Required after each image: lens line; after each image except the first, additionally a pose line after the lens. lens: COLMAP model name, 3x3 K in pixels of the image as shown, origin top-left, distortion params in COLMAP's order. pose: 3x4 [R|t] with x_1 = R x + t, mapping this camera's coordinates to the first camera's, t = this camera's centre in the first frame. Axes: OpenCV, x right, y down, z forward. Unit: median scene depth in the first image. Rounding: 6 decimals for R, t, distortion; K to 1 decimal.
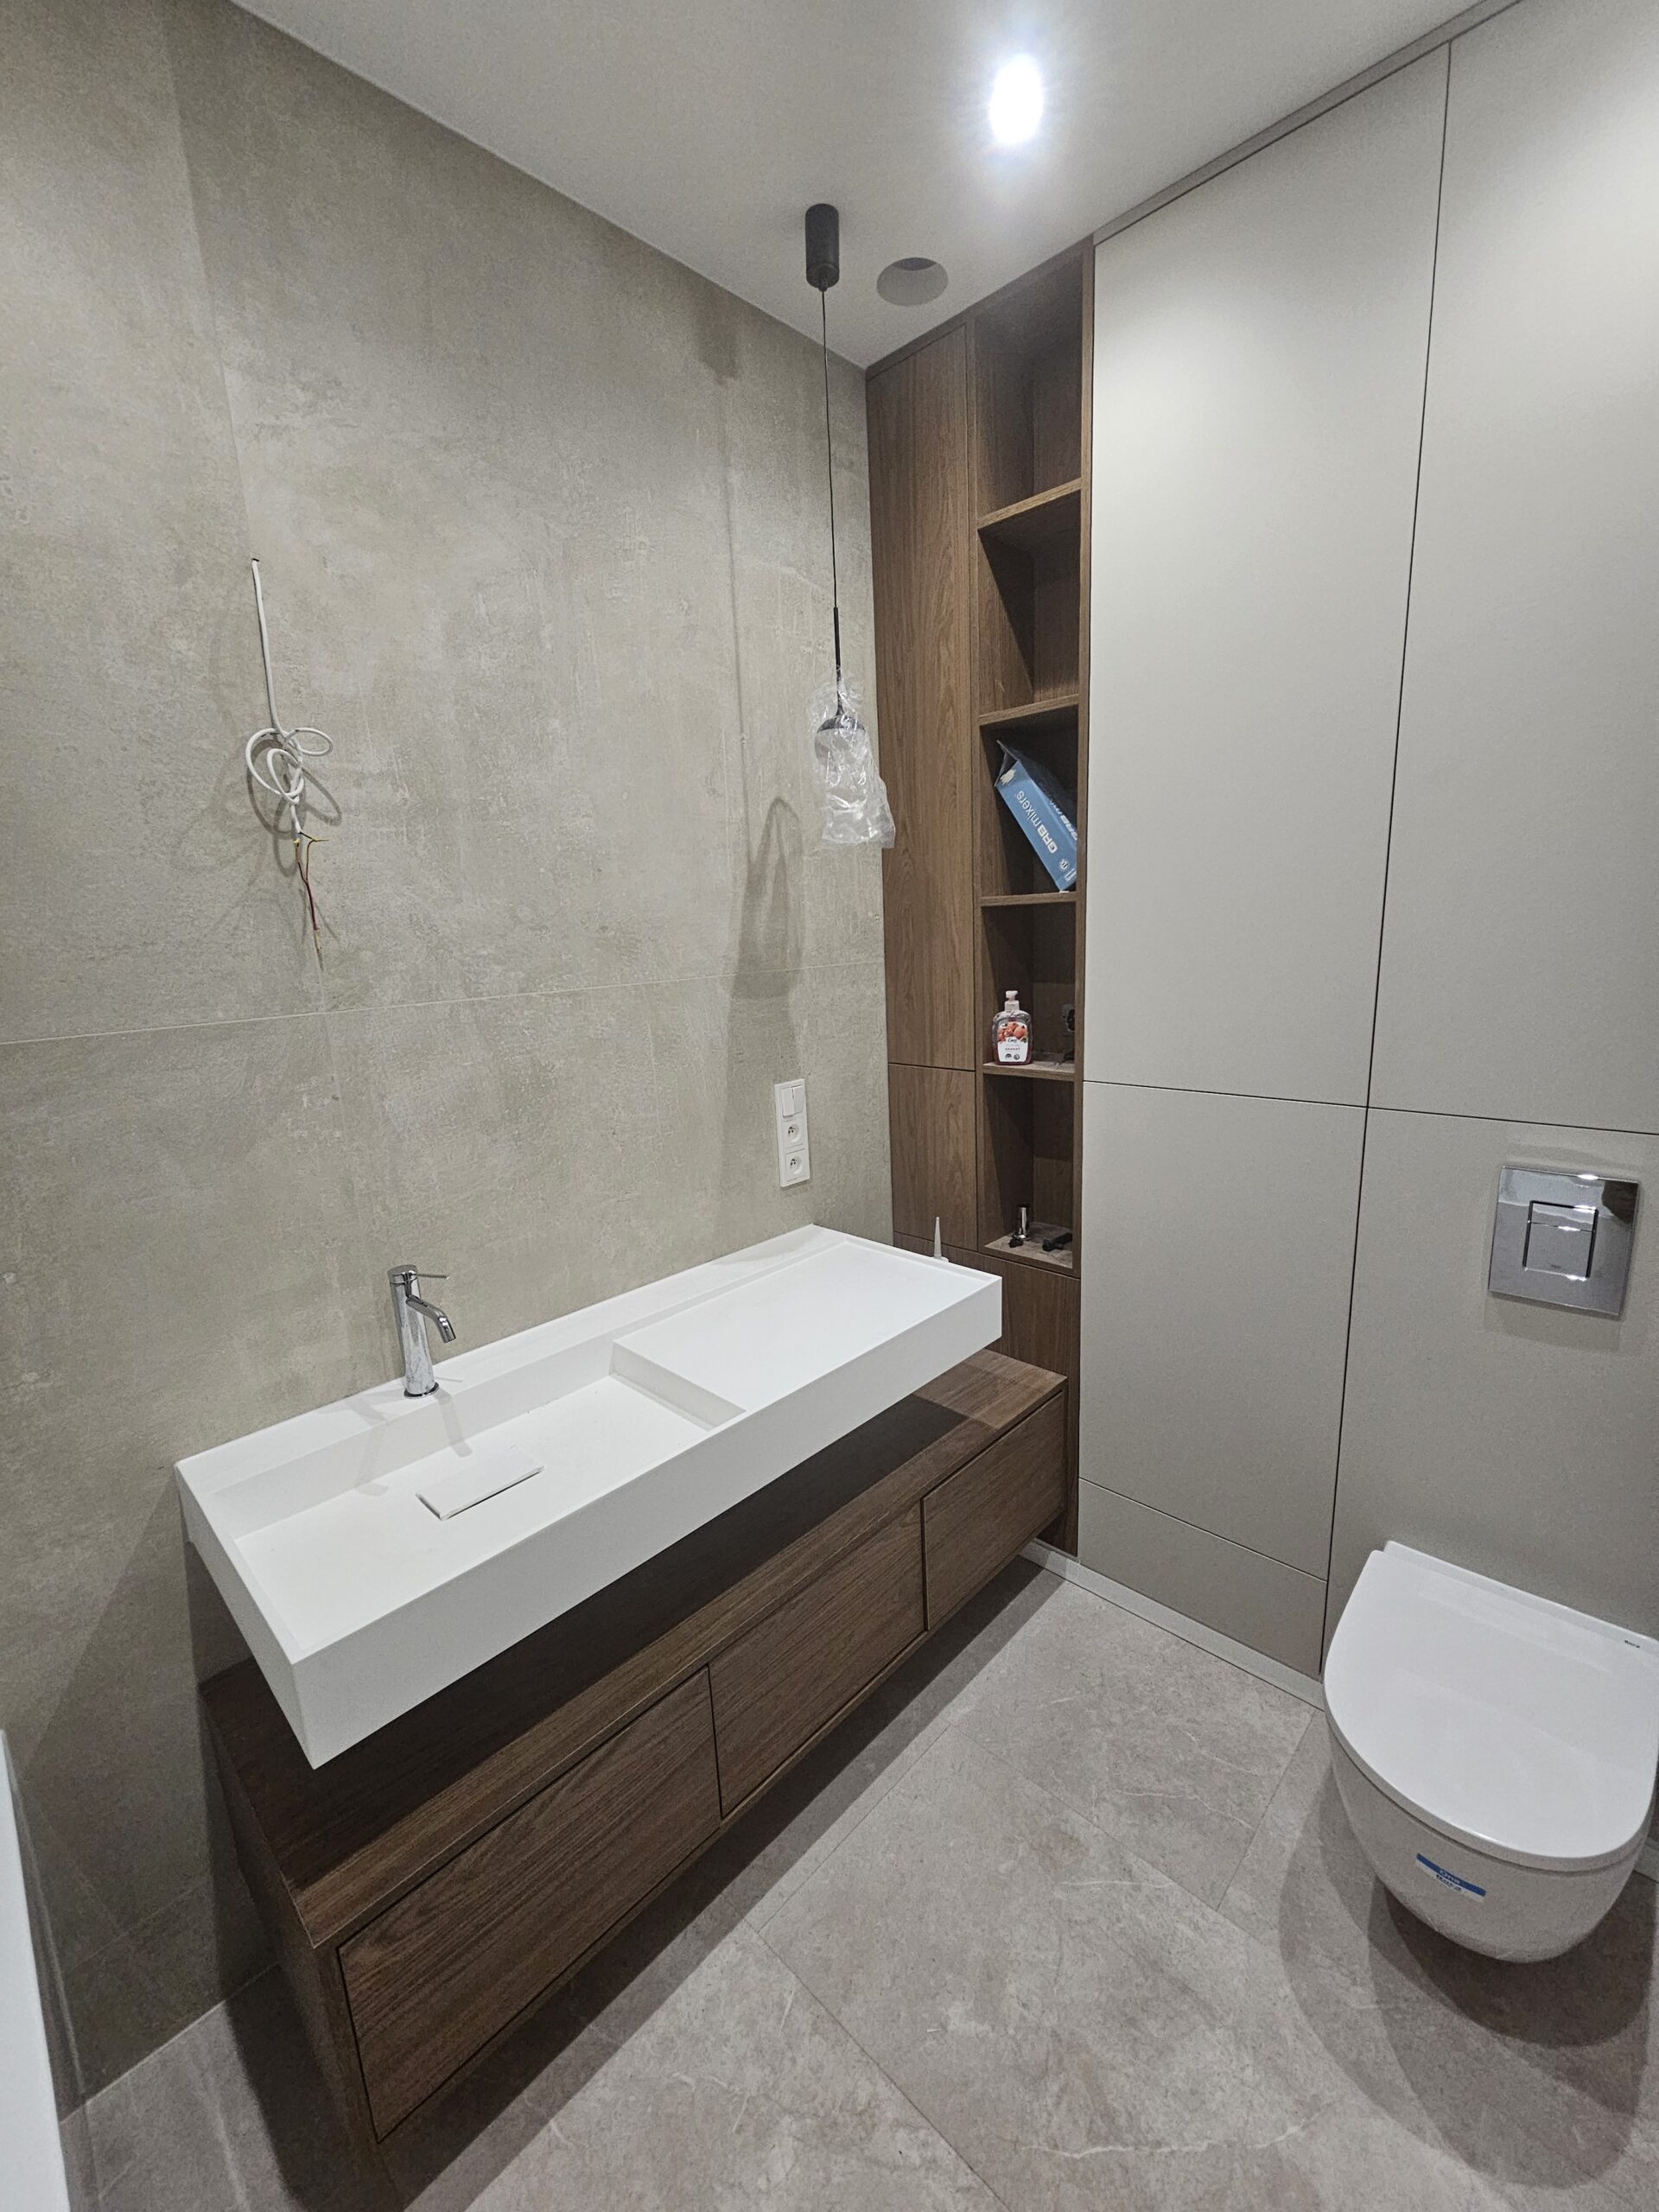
lens RADIAL K [[905.2, 0, 830.0], [0, 905.2, 1119.7], [0, 0, 1]] dist [-0.000157, -0.000576]
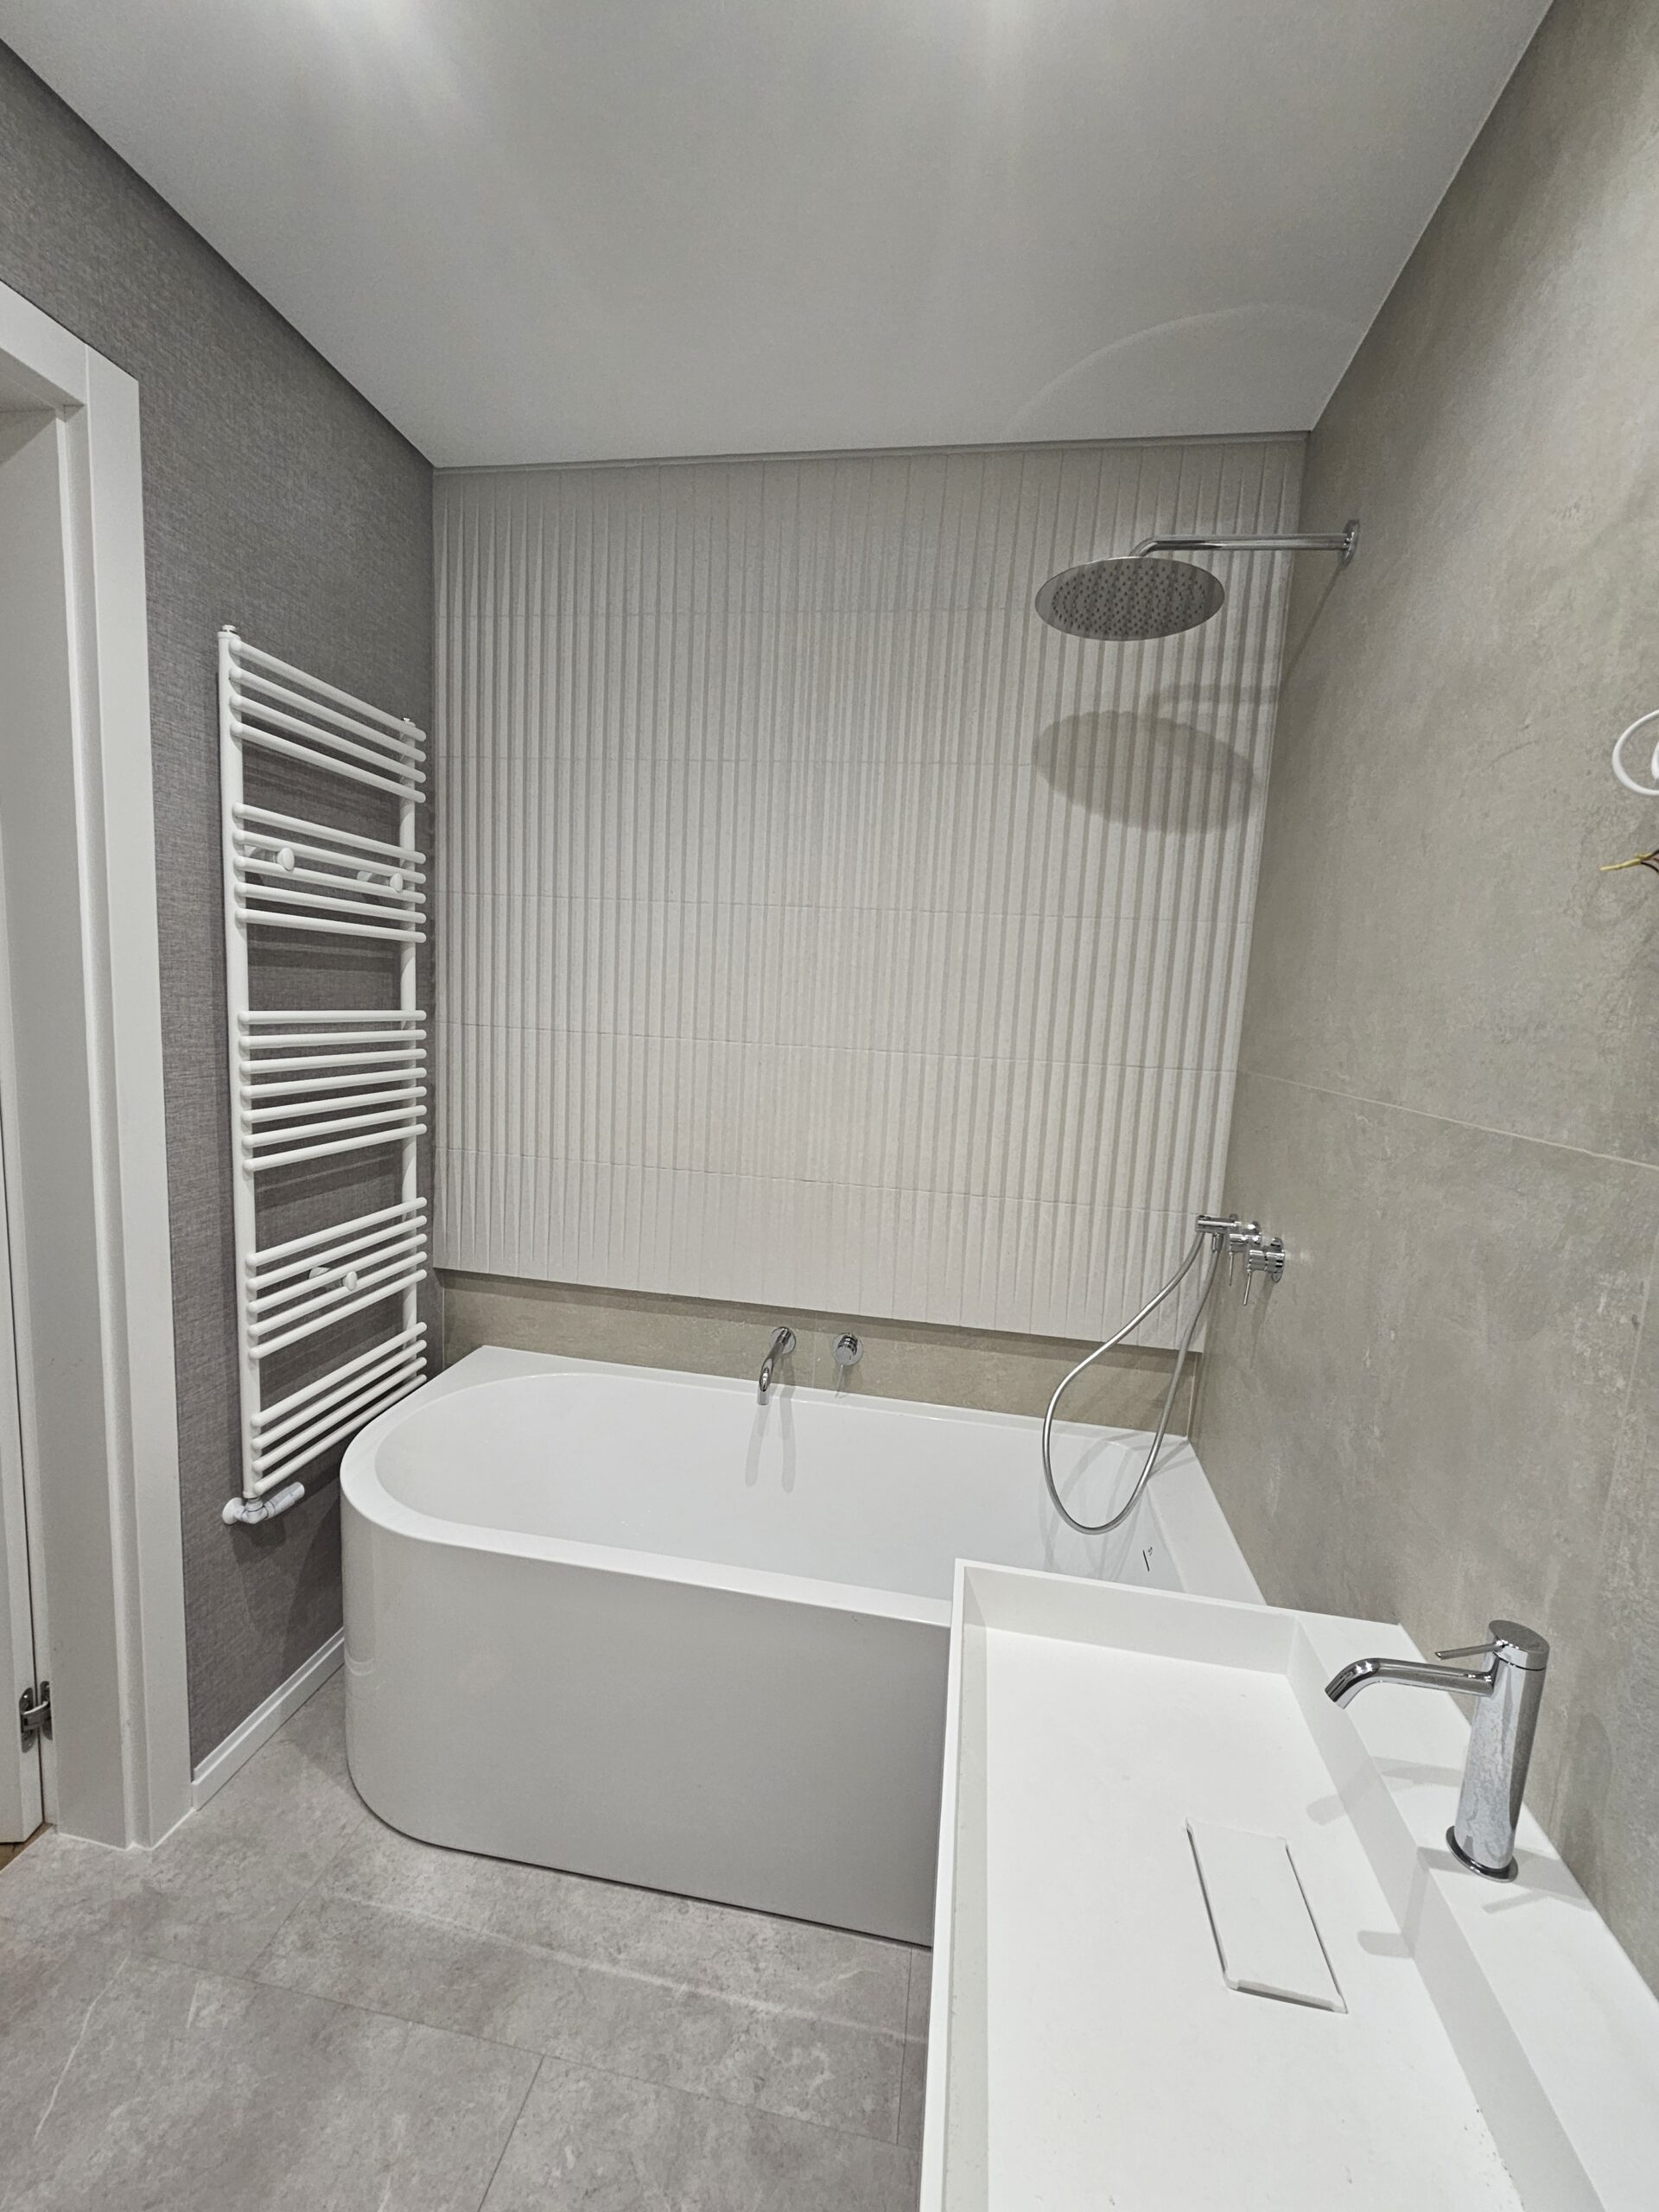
lens RADIAL K [[905.1, 0, 830.5], [0, 905.1, 1119.4], [0, 0, 1]] dist [-0.002533, 0.000900]
pose [[-0.827022, 0.071242, -0.557637, 0.114941], [-0.138101, 0.935795, 0.324369, -0.191494], [0.544943, 0.345270, -0.764085, 0.858547]]
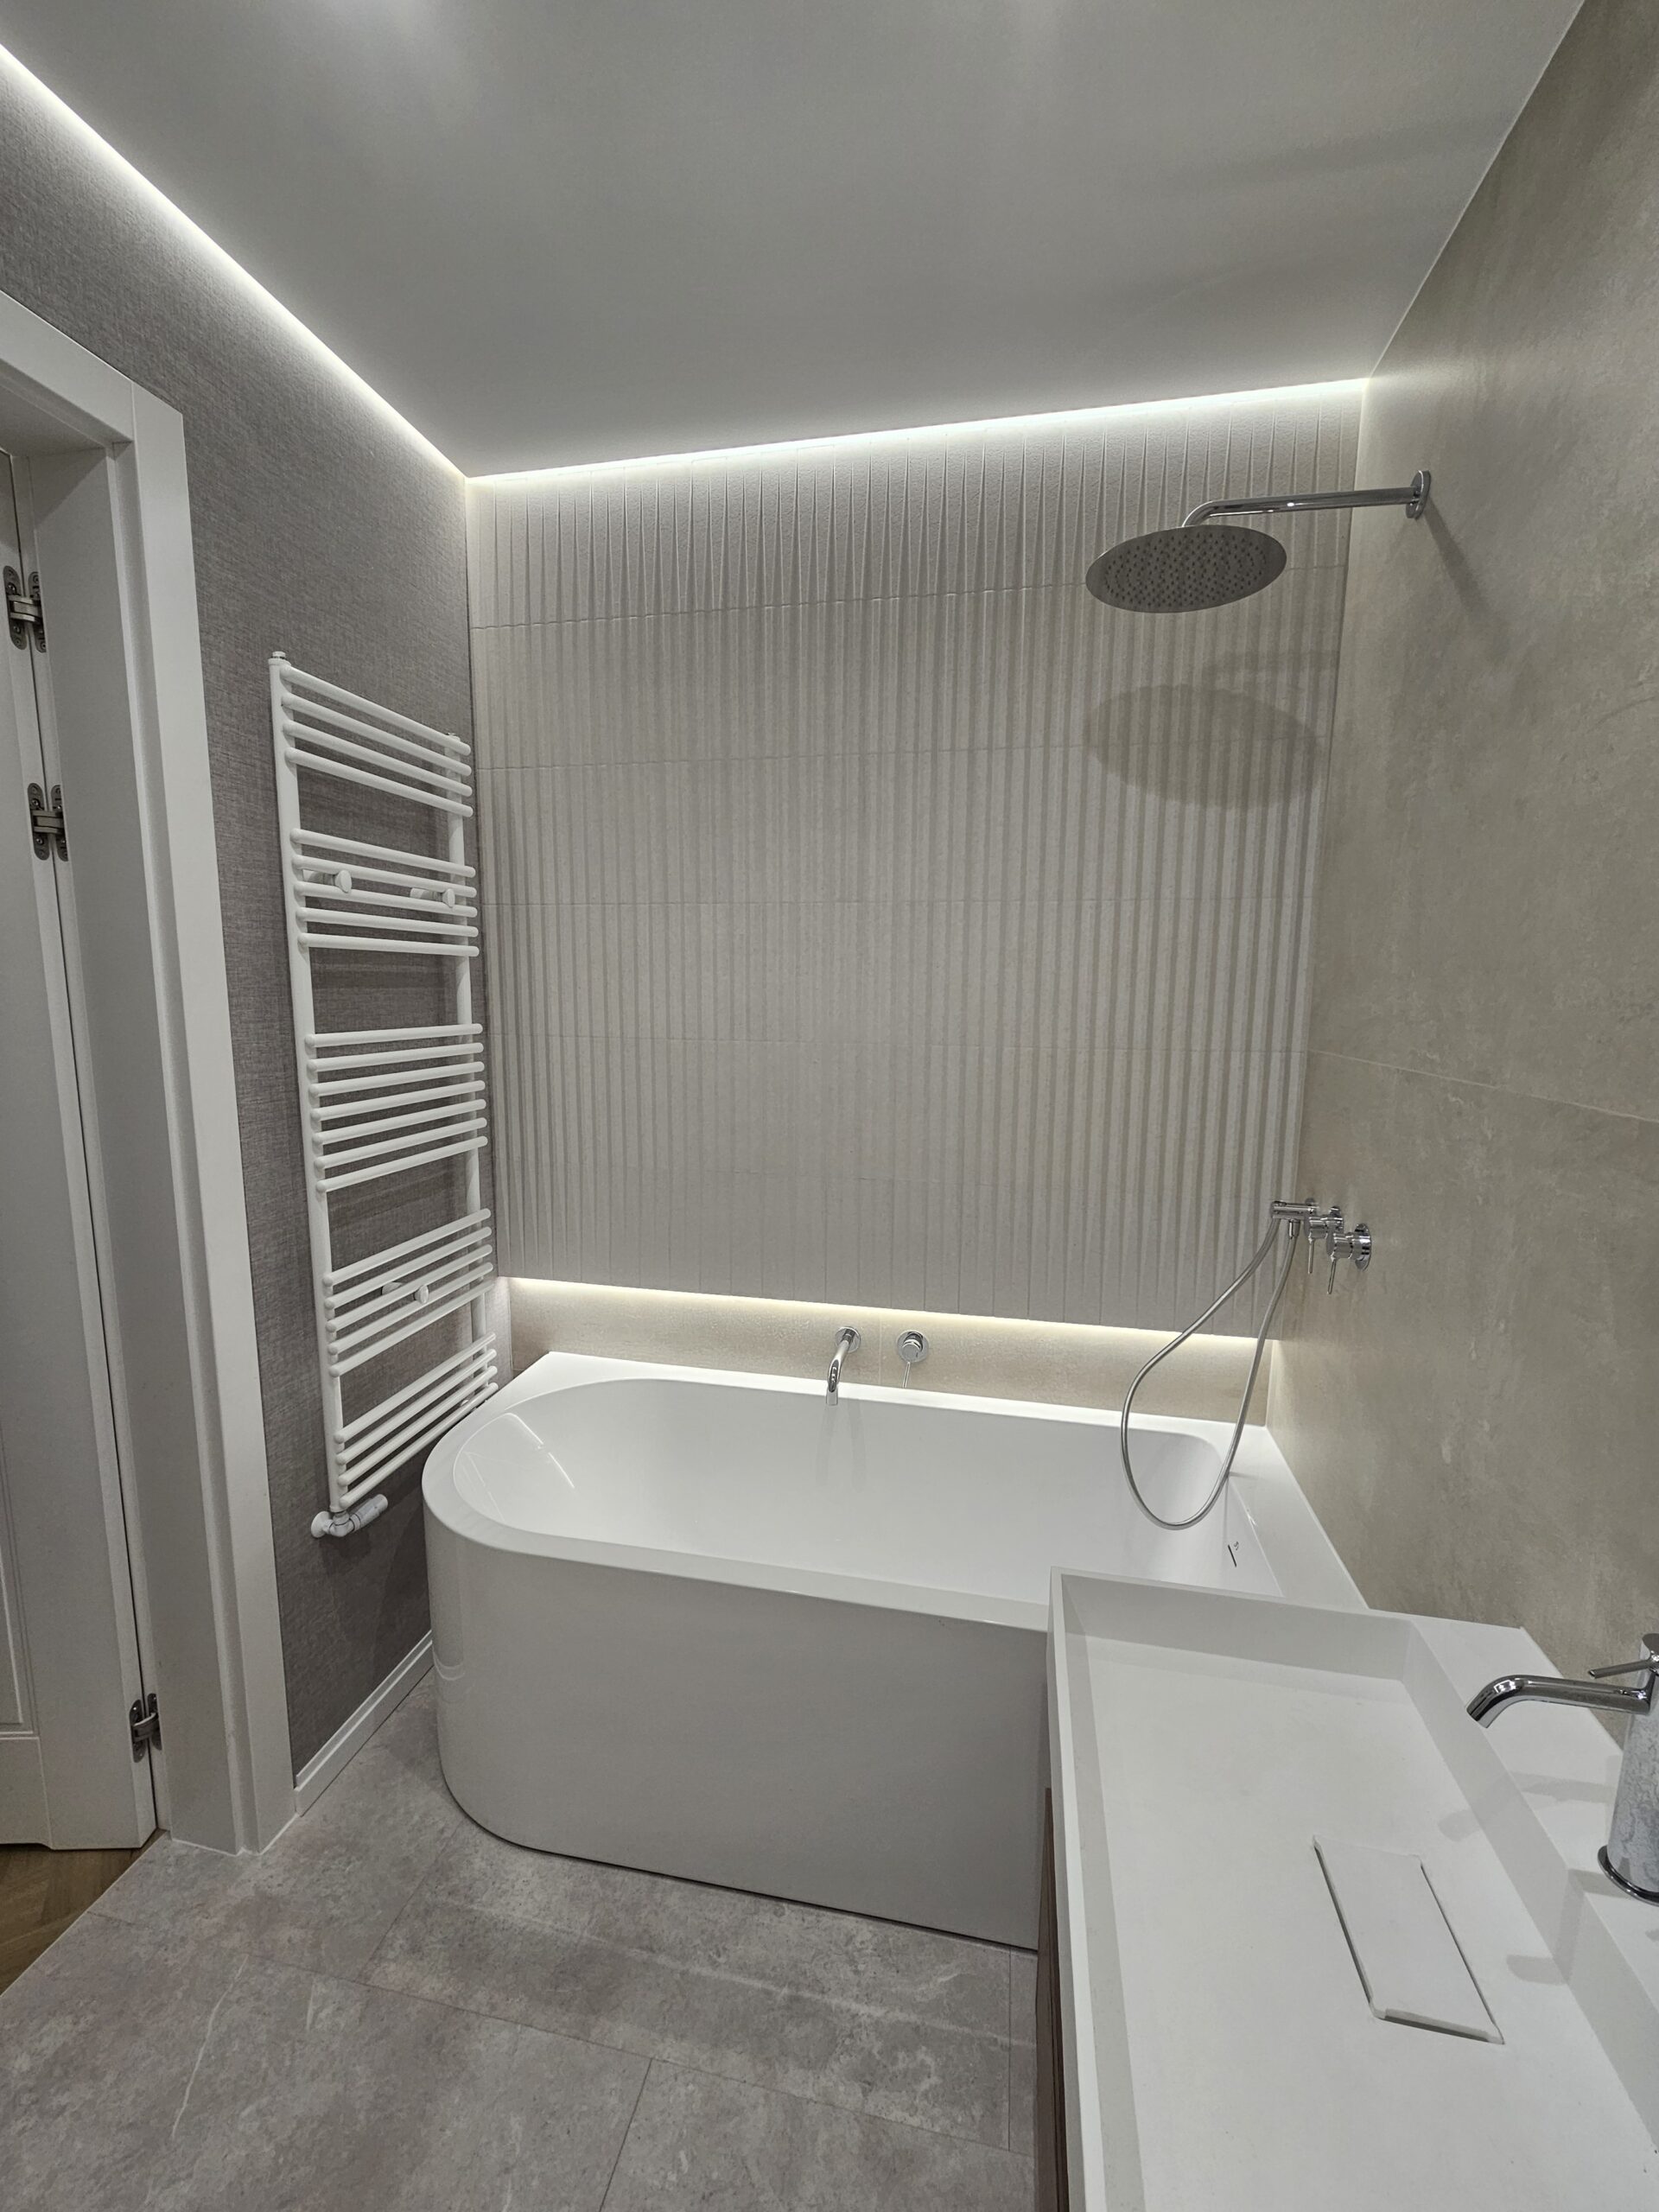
lens RADIAL K [[905.2, 0, 830.0], [0, 905.2, 1119.7], [0, 0, 1]] dist [-0.000157, -0.000576]
pose [[-0.845735, 0.110882, -0.521955, 0.131184], [-0.088435, 0.935518, 0.342030, -0.197545], [0.526223, 0.335426, -0.781395, 0.830699]]
